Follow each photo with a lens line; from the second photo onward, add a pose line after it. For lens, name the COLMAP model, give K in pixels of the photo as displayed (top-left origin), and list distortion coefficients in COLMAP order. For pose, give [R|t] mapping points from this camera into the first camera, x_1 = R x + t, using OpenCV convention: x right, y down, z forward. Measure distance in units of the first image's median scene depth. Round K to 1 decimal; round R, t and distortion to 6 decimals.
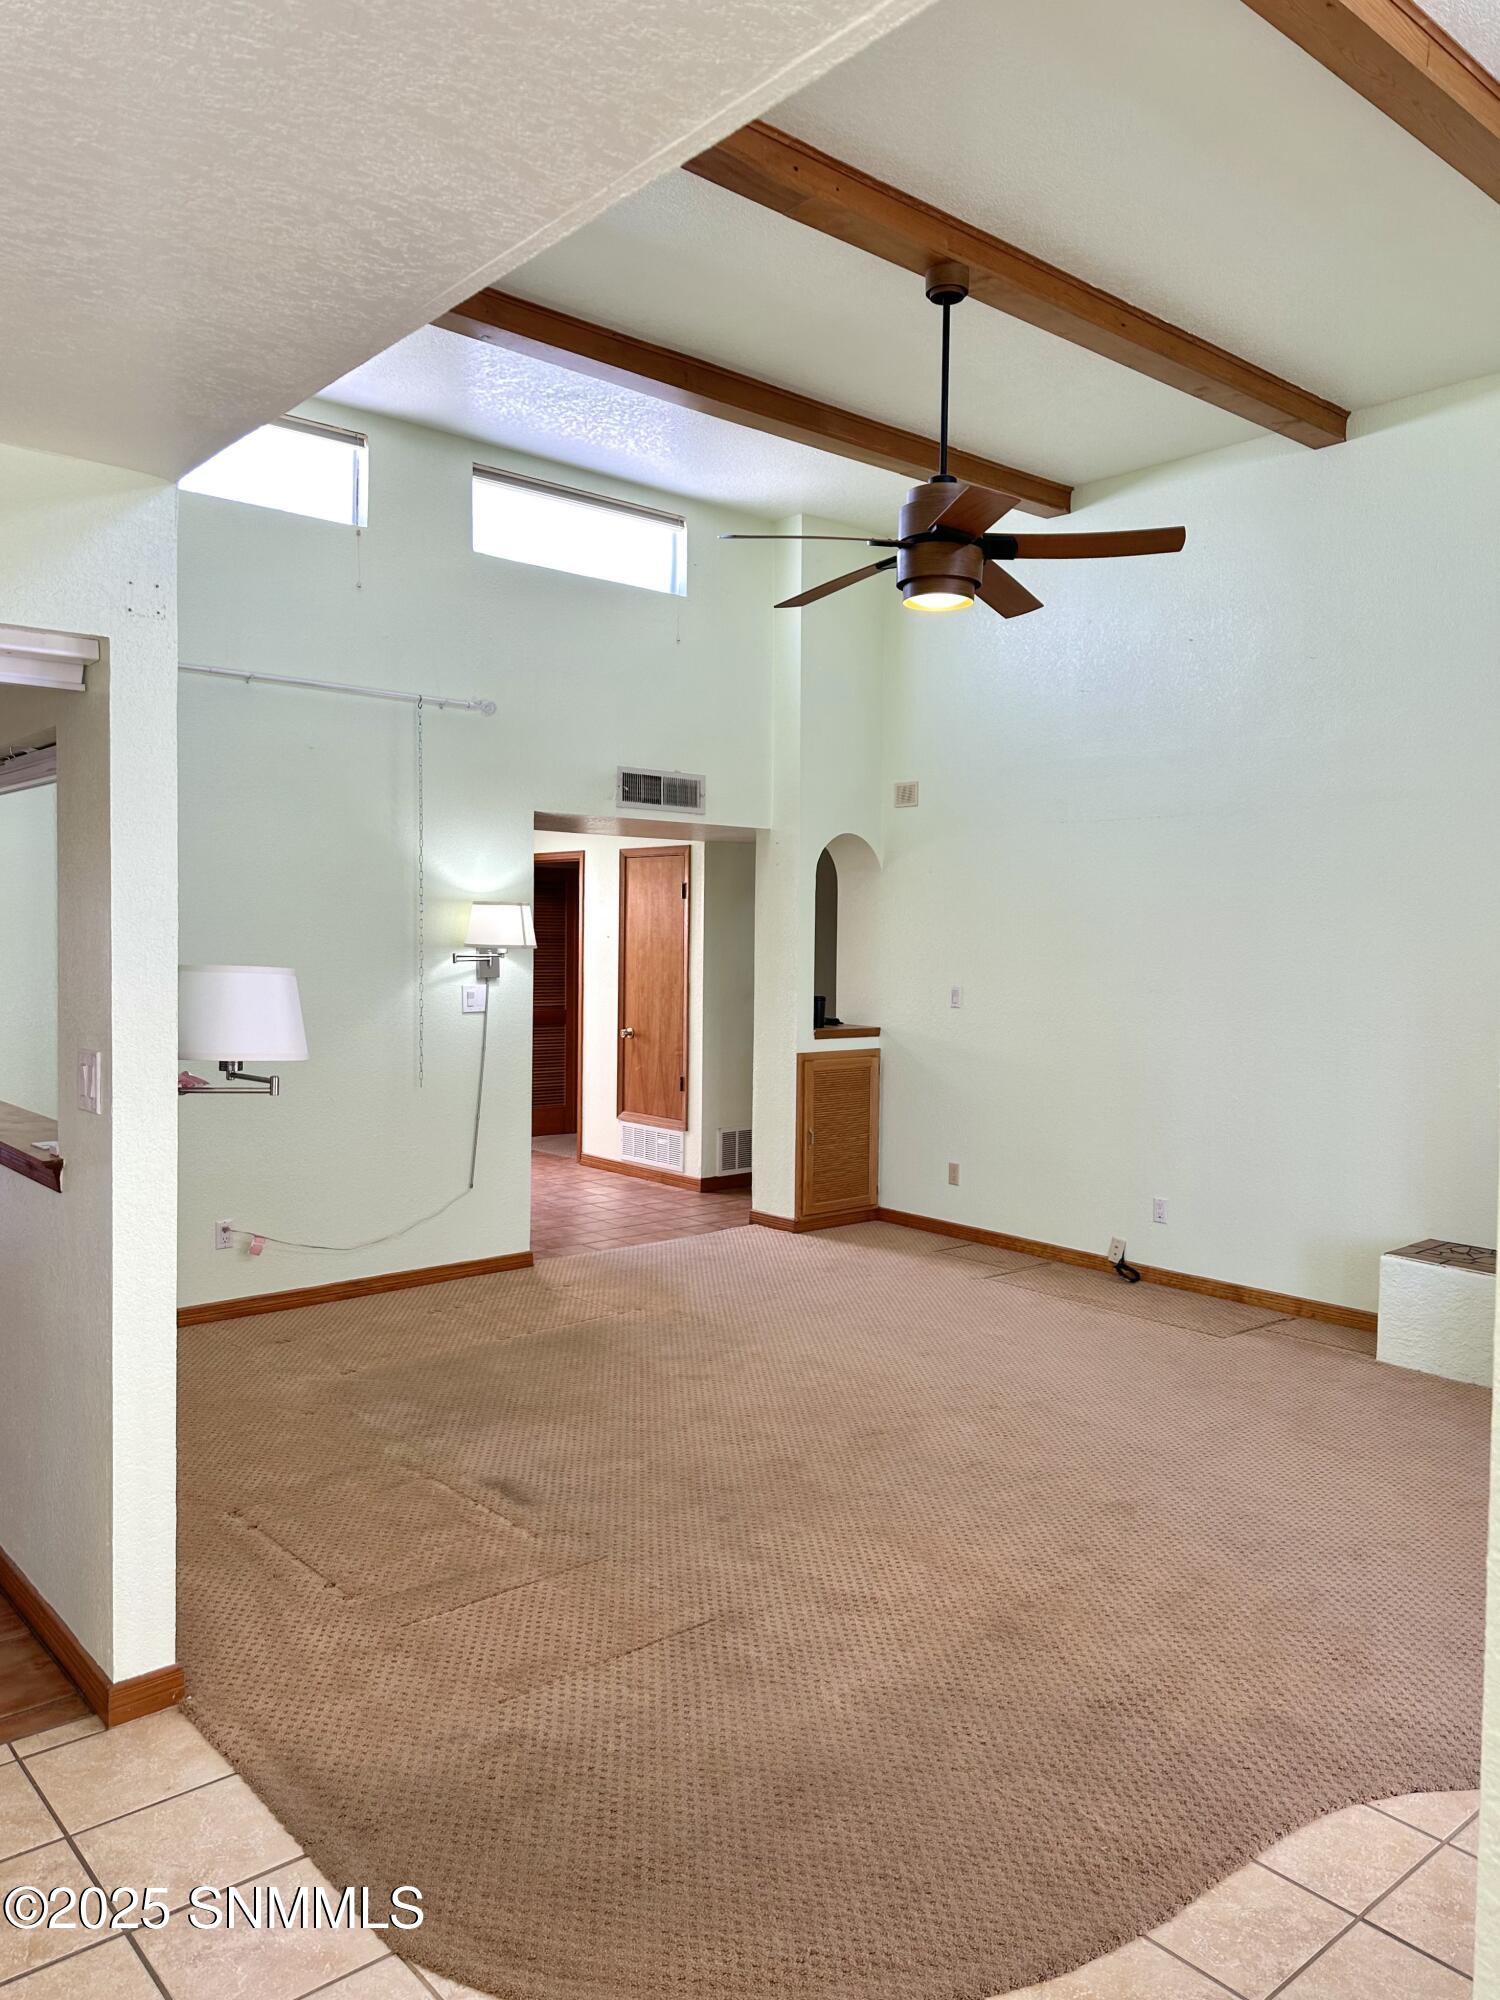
lens RADIAL K [[1399.5, 0, 750.0], [0, 1399.5, 1000.0], [0, 0, 1]] dist [0.120104, -0.174789]
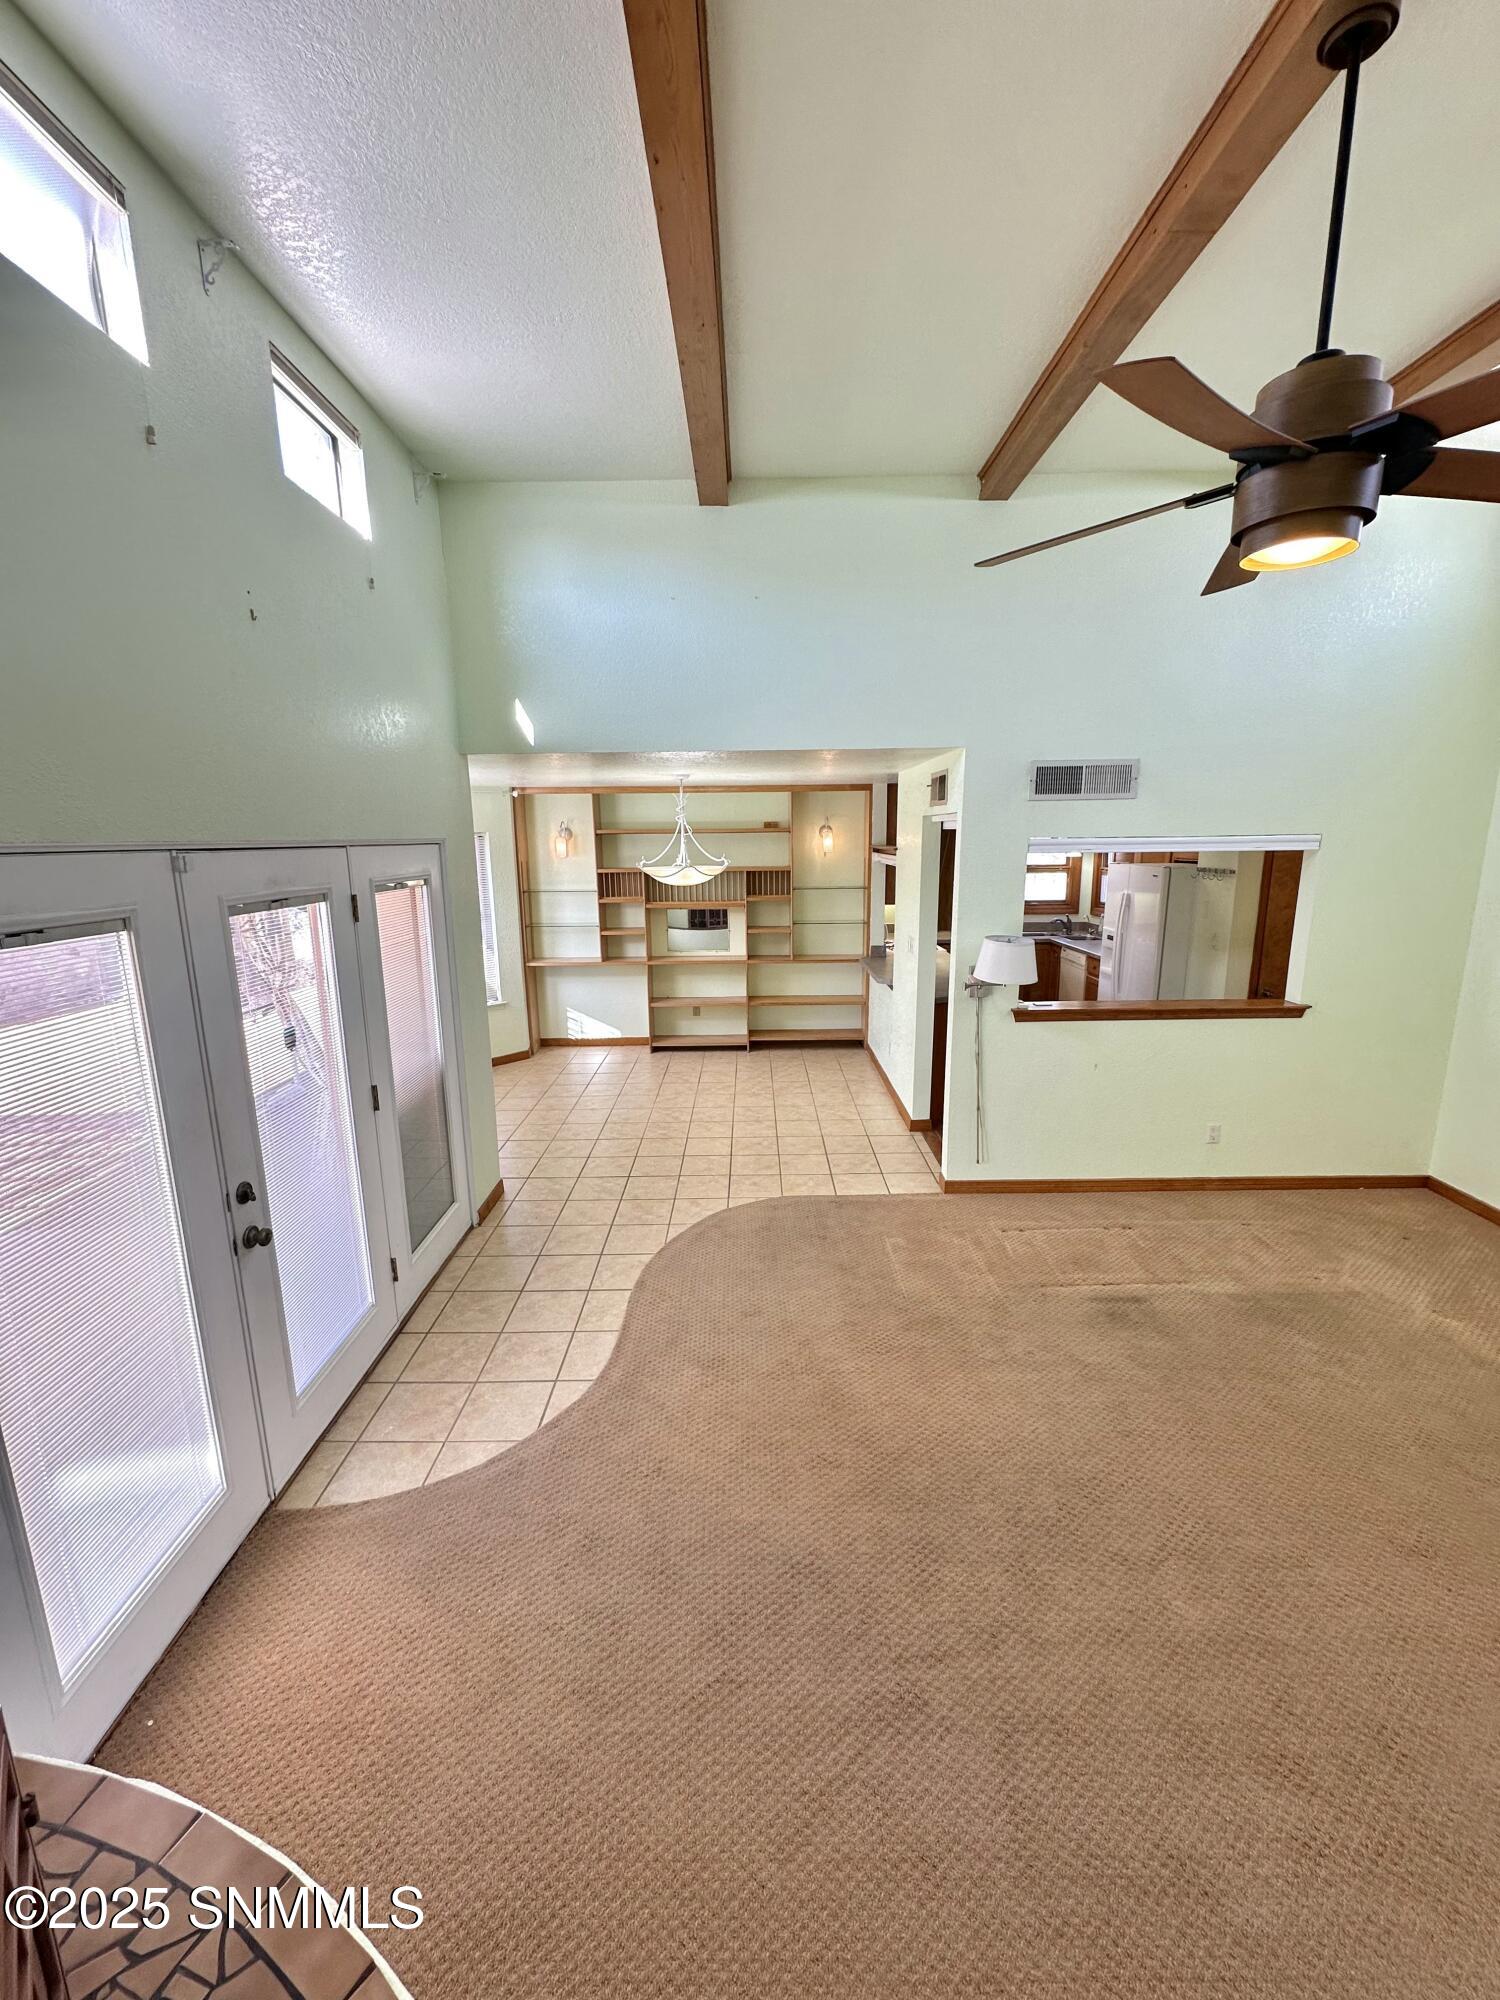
lens RADIAL K [[796.8, 0, 750.0], [0, 796.8, 1000.0], [0, 0, 1]] dist [-0.001460, -0.000070]
pose [[-0.645422, 0.147693, -0.749411, 0.641786], [-0.035660, 0.974232, 0.222712, -0.141019], [0.762993, 0.170467, -0.623524, 1.076886]]
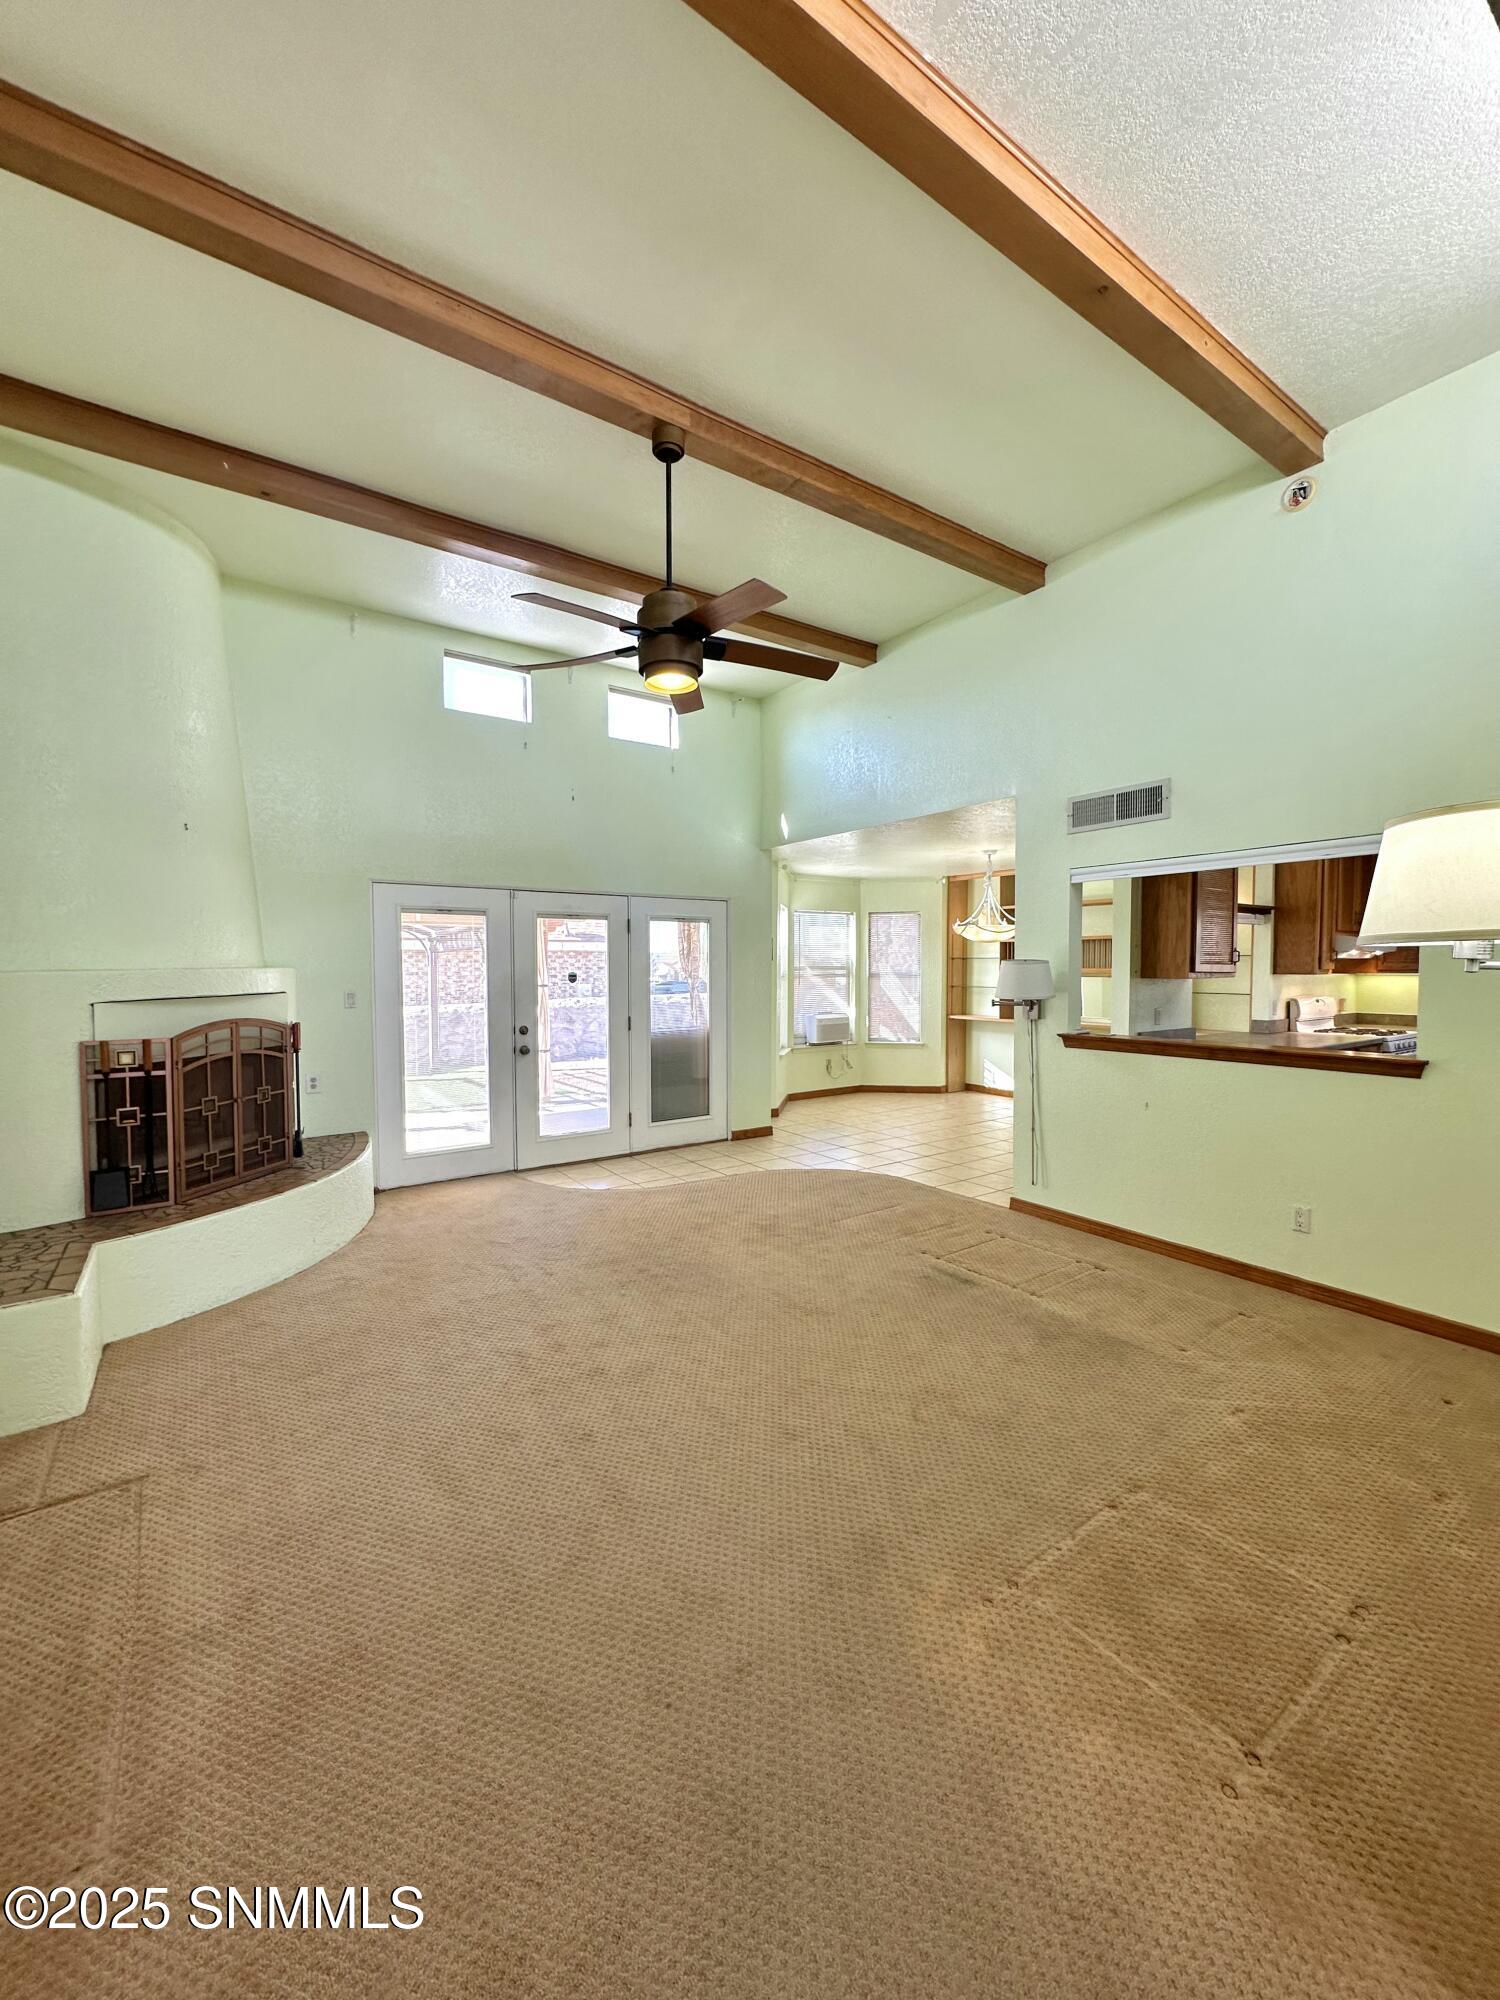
lens RADIAL K [[796.8, 0, 750.0], [0, 796.8, 1000.0], [0, 0, 1]] dist [-0.001460, -0.000070]
pose [[-0.995546, -0.015831, 0.092943, -0.005784], [-0.007009, 0.995501, 0.094487, -0.057774], [-0.094021, 0.093415, -0.991178, 1.749865]]
